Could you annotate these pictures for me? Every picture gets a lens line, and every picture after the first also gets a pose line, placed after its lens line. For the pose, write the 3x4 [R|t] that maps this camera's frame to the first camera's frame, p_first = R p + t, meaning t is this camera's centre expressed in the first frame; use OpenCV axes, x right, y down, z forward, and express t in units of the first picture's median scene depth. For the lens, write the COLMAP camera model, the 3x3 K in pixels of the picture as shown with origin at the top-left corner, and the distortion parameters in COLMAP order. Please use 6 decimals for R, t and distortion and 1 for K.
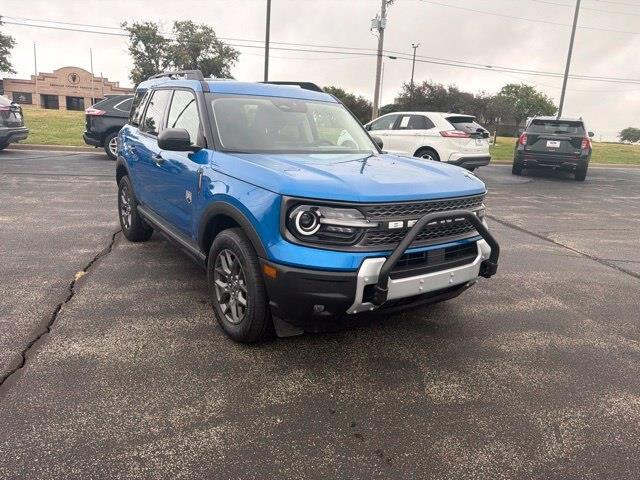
lens RADIAL K [[445.8, 0, 317.8], [0, 445.8, 246.2], [0, 0, 1]] dist [0.005542, -0.020214]
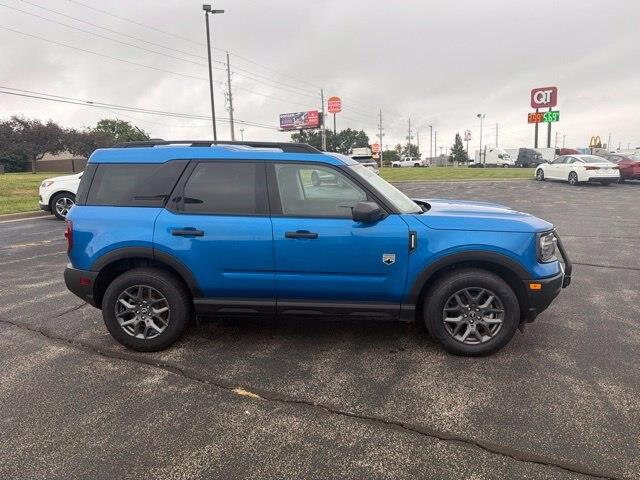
lens RADIAL K [[445.8, 0, 319.9], [0, 445.8, 240.8], [0, 0, 1]] dist [0.005542, -0.020214]
pose [[0.636351, -0.191532, 0.747244, -1.011168], [0.249010, 0.967831, 0.036016, -0.198074], [-0.730104, 0.163152, 0.663573, 0.319011]]
